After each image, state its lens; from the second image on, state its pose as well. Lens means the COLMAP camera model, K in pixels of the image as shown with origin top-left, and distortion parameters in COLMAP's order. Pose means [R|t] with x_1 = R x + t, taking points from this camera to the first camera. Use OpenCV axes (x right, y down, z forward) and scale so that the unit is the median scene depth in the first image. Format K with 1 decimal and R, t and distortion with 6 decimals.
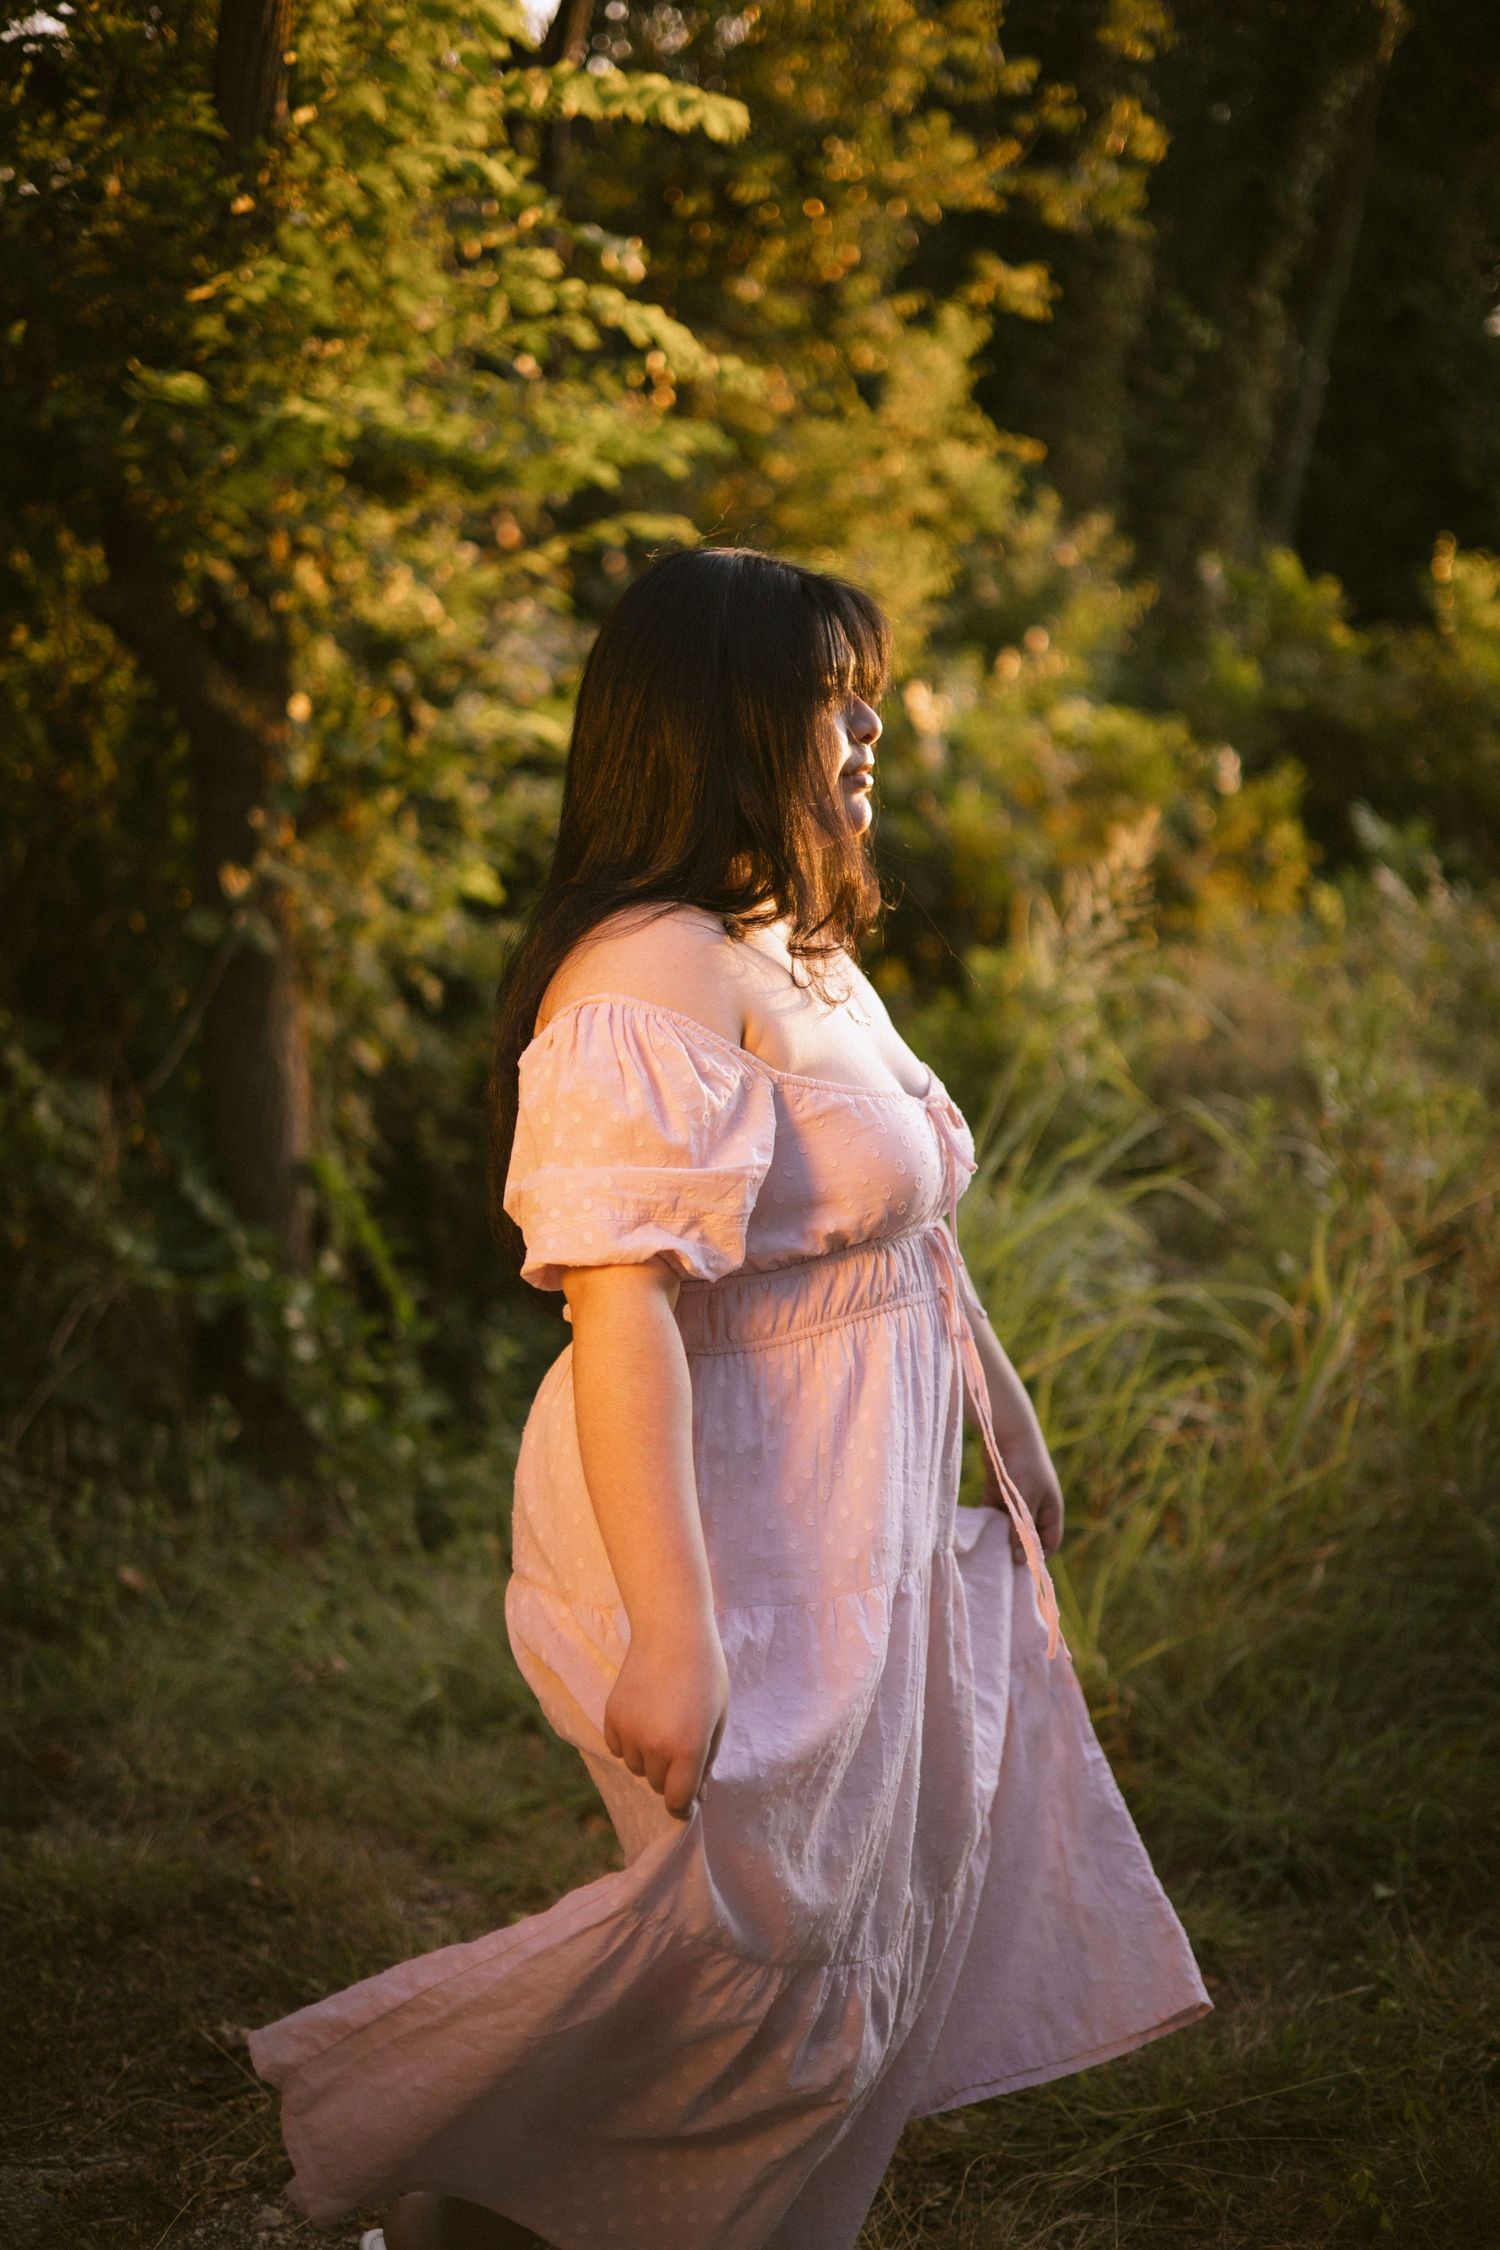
lens RADIAL K [[2916.1, 0, 740.2], [0, 2916.1, 1069.5], [0, 0, 1]] dist [0.006092, 0.015540]
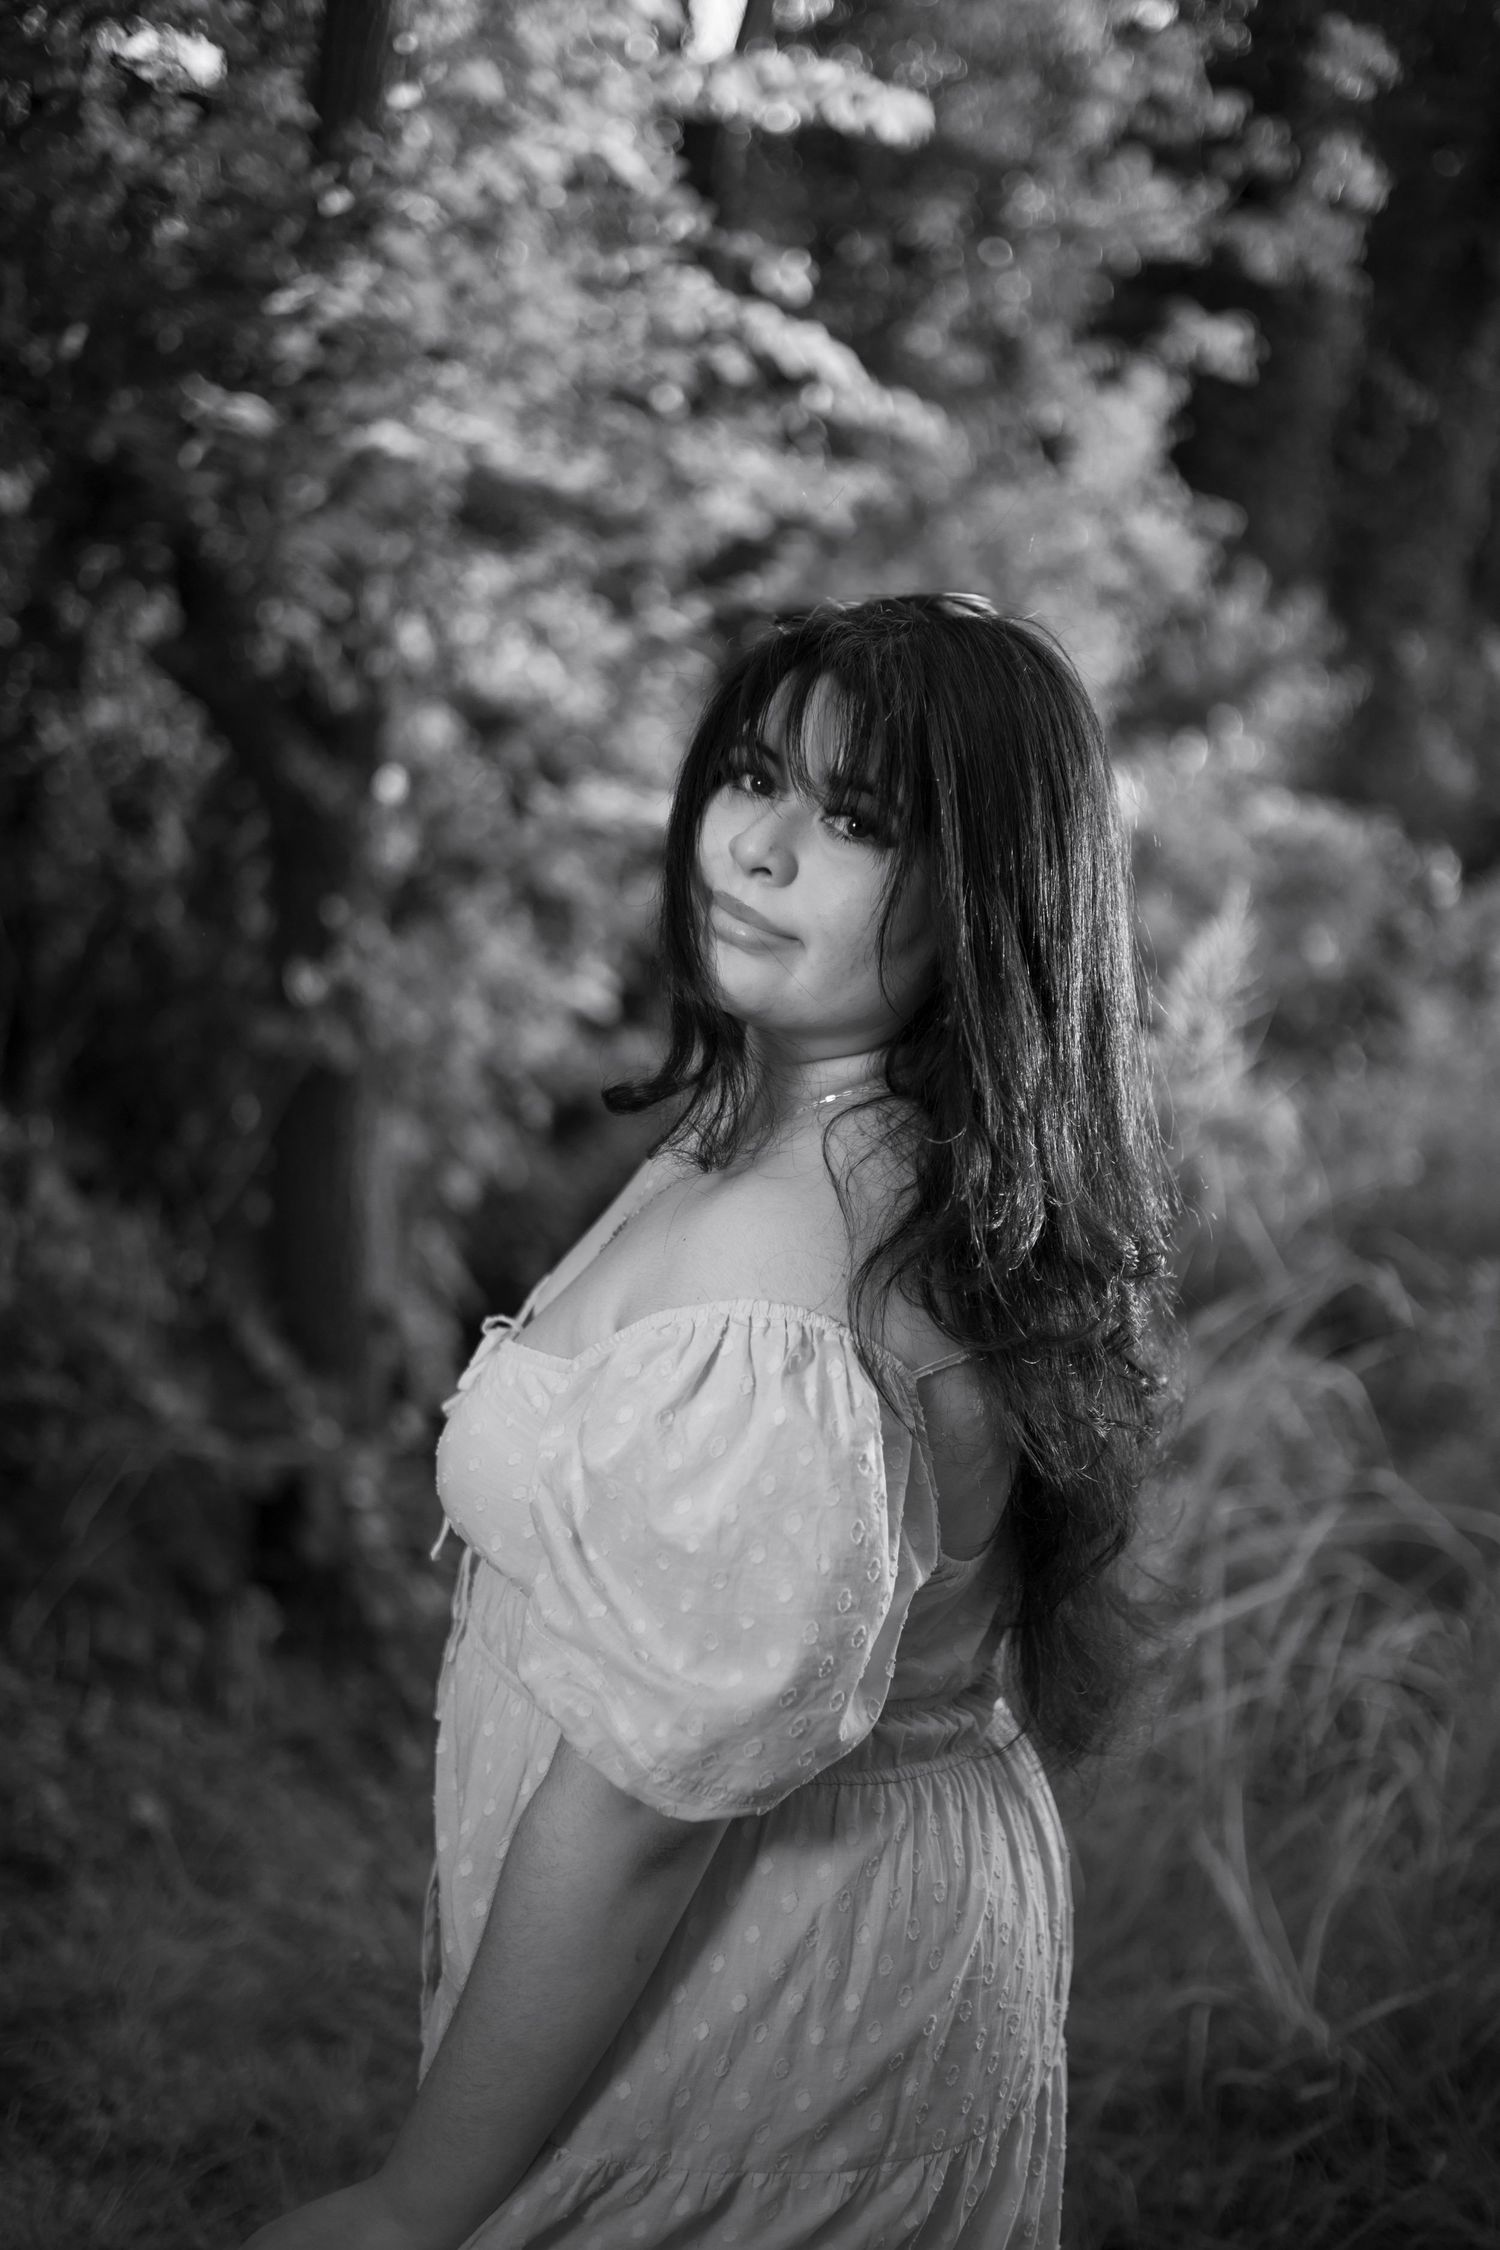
lens RADIAL K [[2916.1, 0, 740.2], [0, 2916.1, 1069.5], [0, 0, 1]] dist [0.006092, 0.015540]
pose [[0.998228, 0.030625, -0.051019, -0.000885], [-0.031936, 0.999175, -0.025082, -0.021052], [0.050209, 0.026667, 0.998383, 0.139752]]
